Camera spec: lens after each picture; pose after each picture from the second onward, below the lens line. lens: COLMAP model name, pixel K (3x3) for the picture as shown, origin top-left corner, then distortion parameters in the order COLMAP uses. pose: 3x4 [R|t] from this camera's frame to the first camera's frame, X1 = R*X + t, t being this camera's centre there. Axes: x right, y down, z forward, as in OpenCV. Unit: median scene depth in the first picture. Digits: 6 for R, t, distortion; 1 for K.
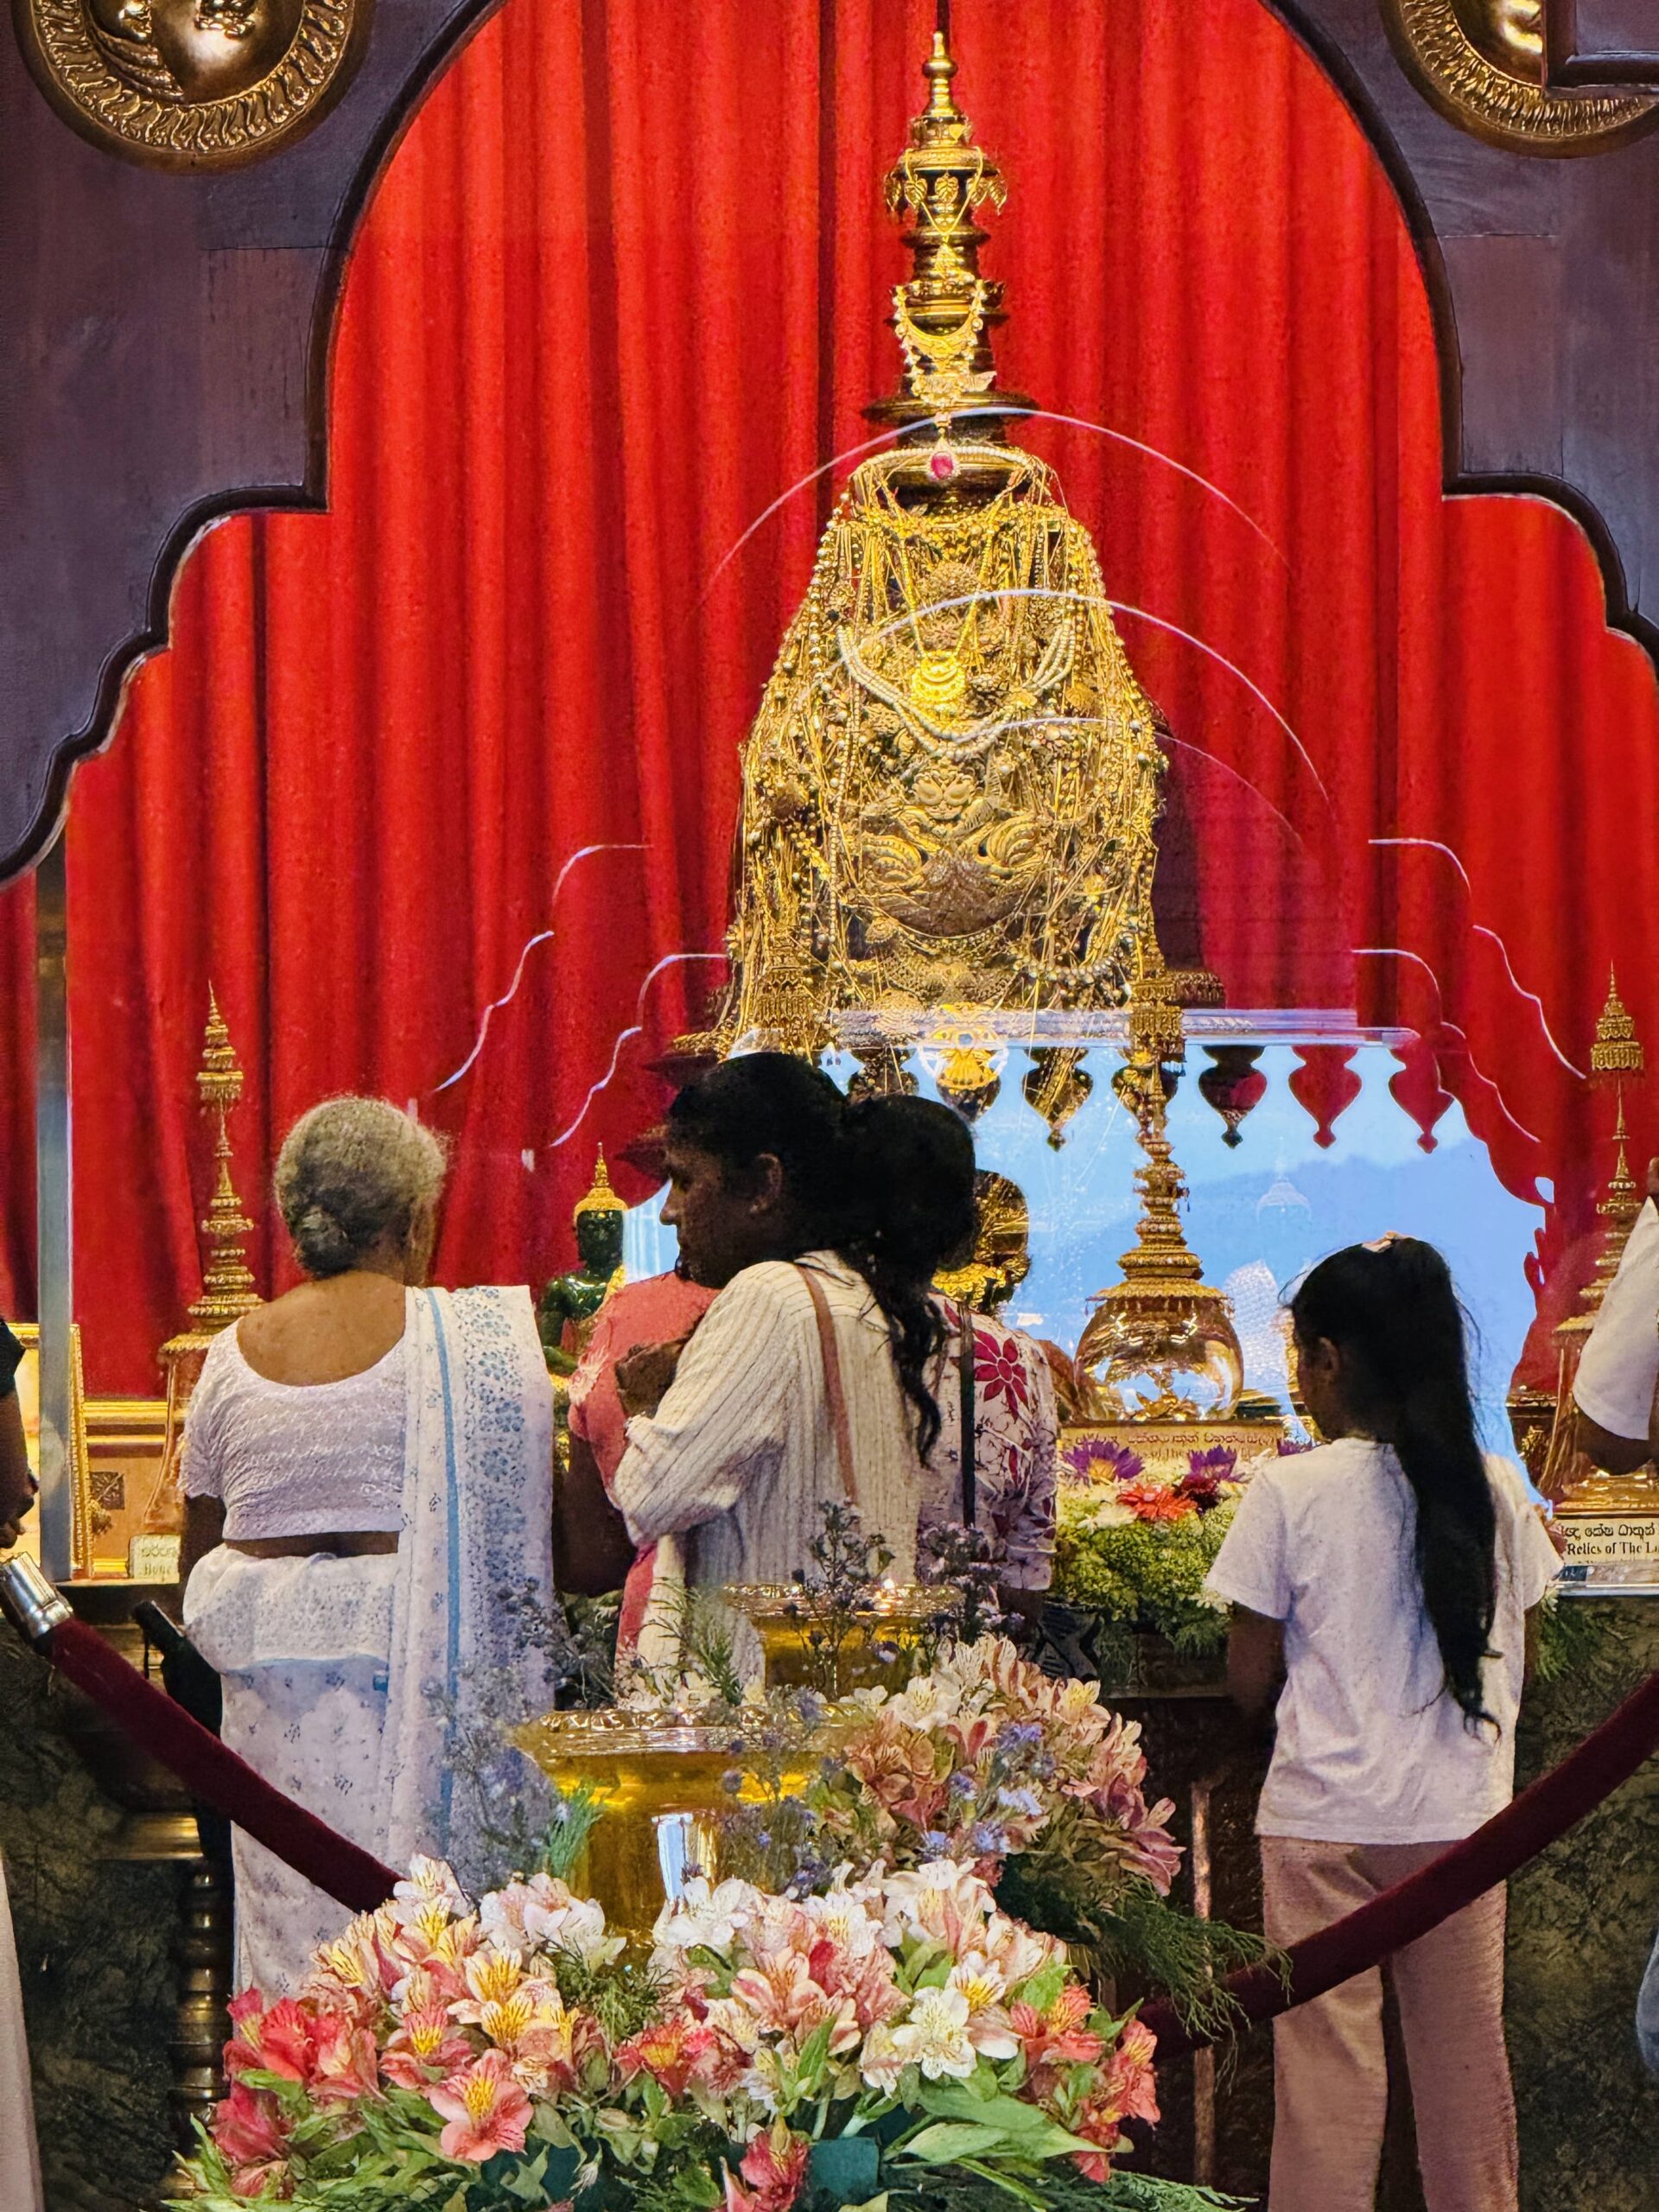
lens RADIAL K [[13699.0, 0, 829.4], [0, 13699.0, 1105.5], [0, 0, 1]] dist [0.169316, 0.000000]
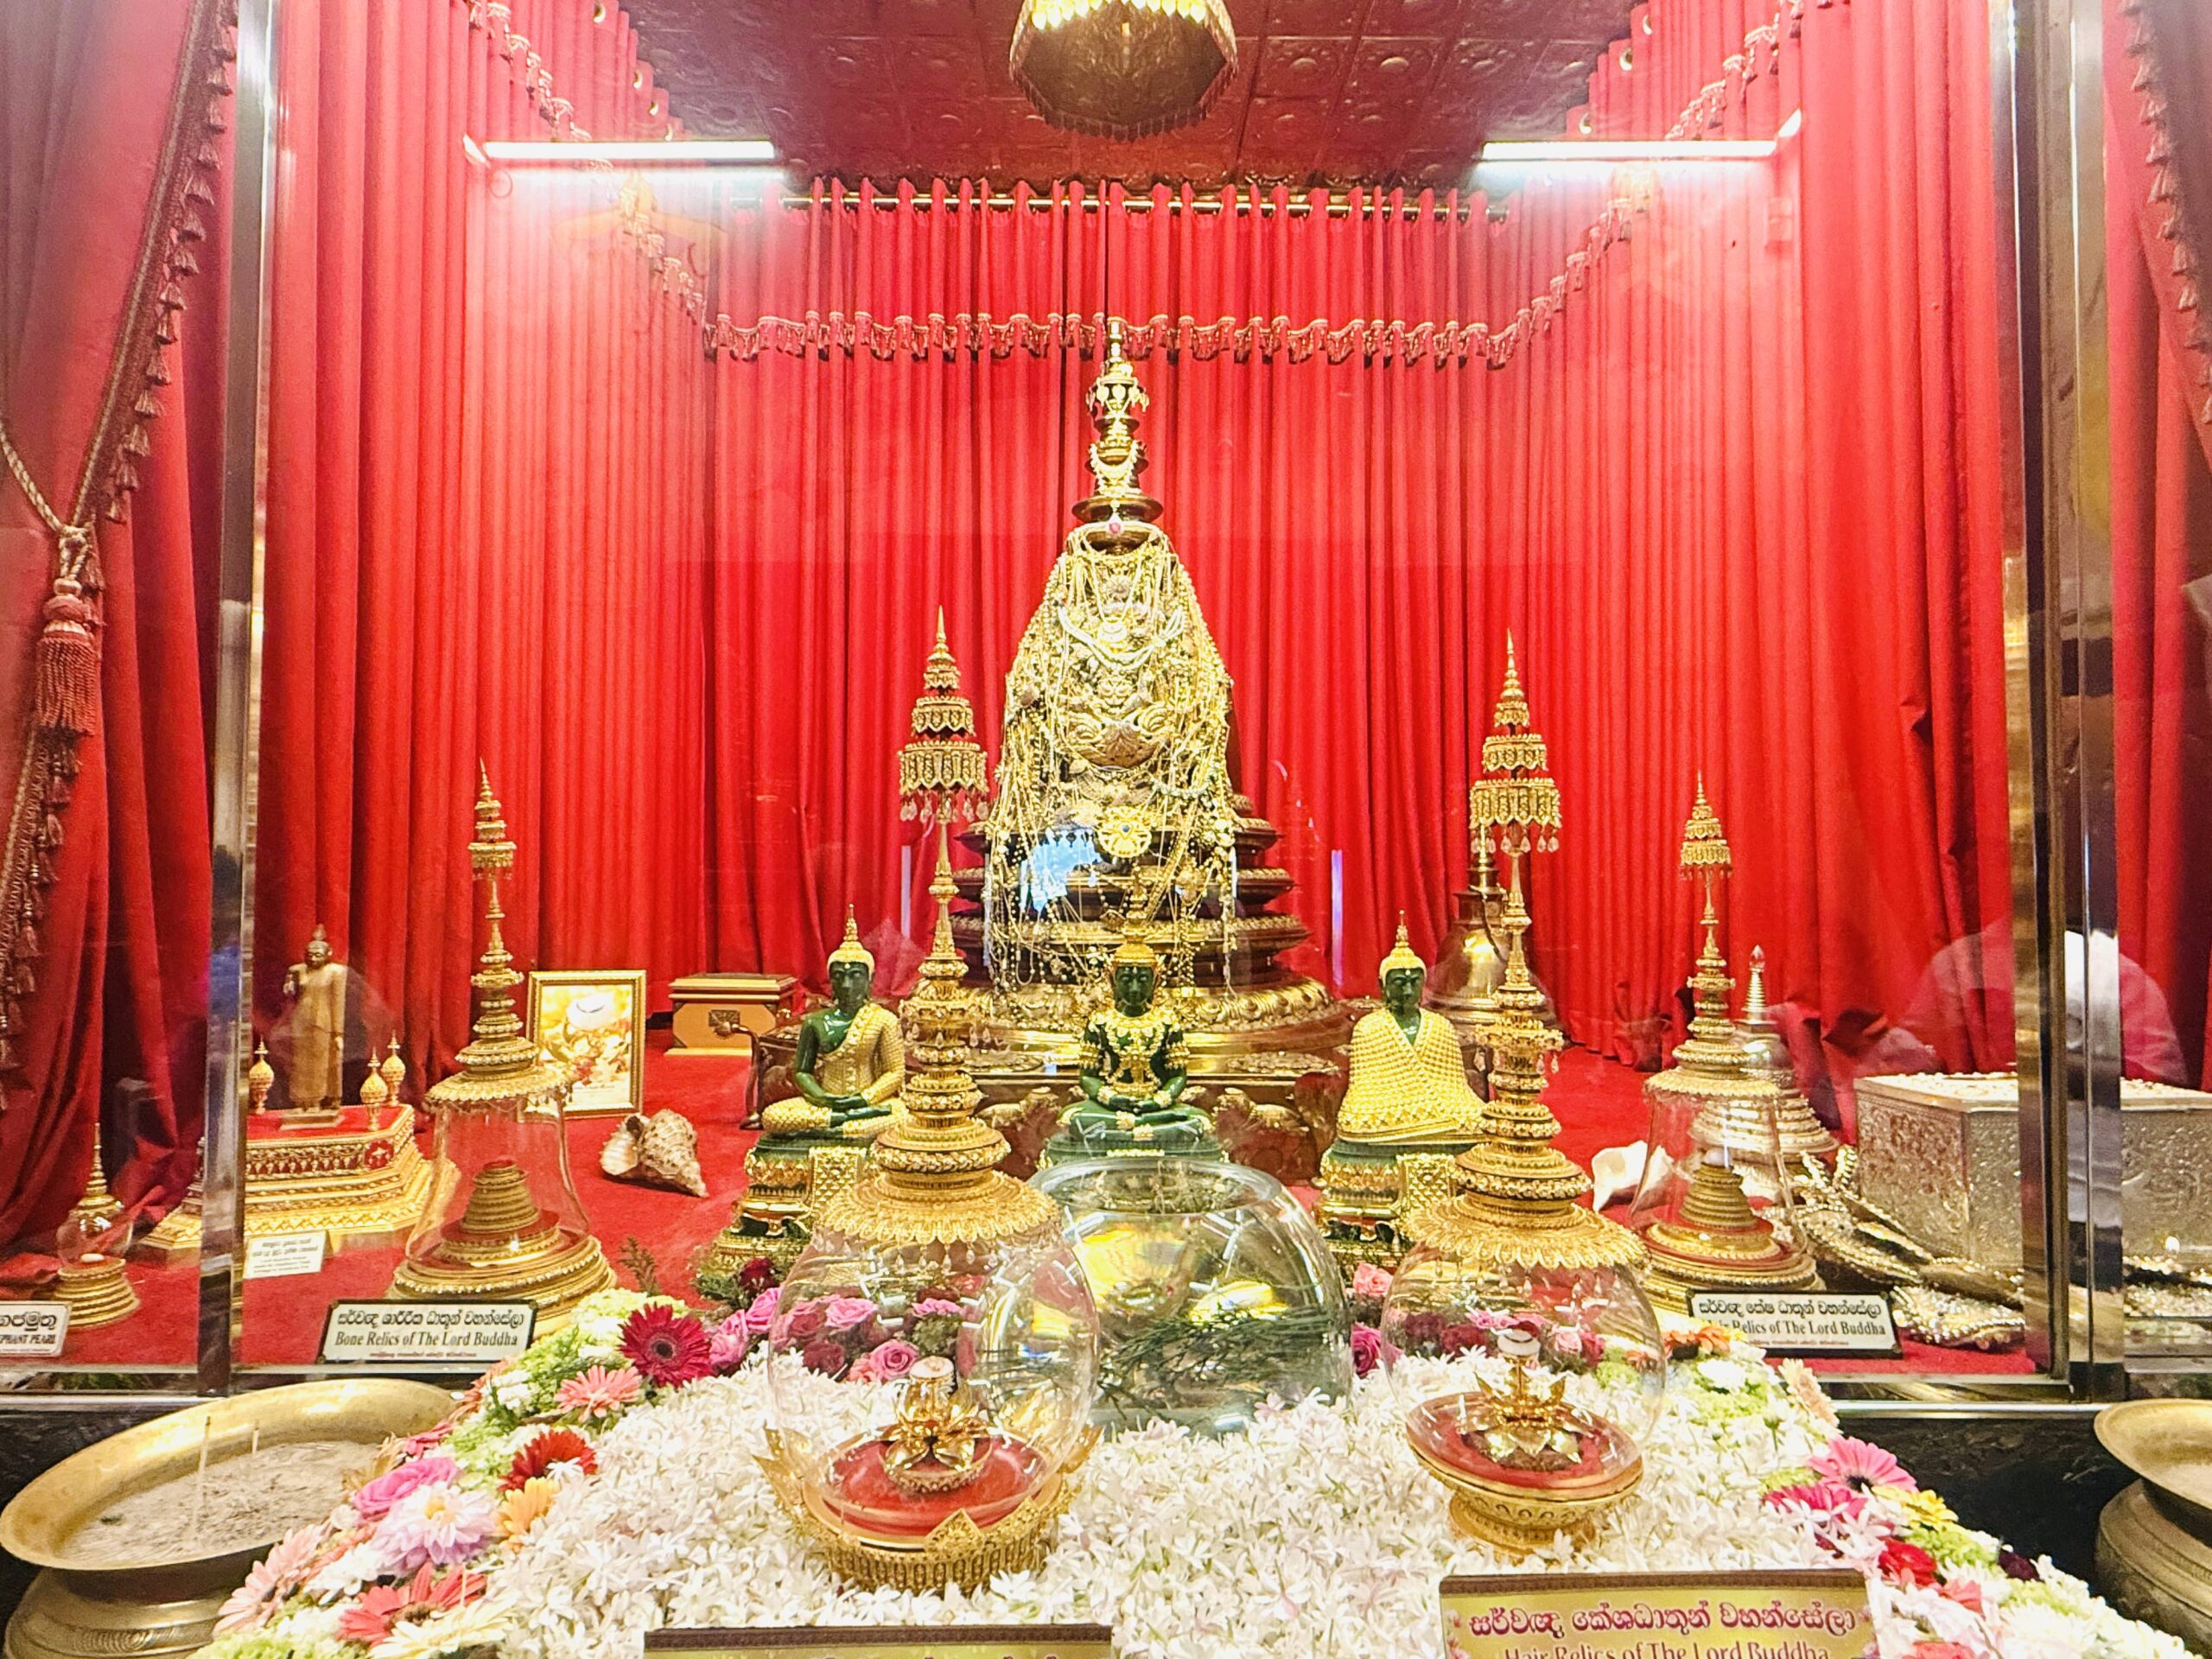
lens RADIAL K [[1225.1, 0, 1099.5], [0, 1225.1, 826.7], [0, 0, 1]] dist [-0.000156, -0.000035]
pose [[0.999376, 0.020510, 0.028752, 0.002056], [-0.020288, 0.999762, -0.007988, -0.003681], [-0.028909, 0.007400, 0.999555, 0.836901]]
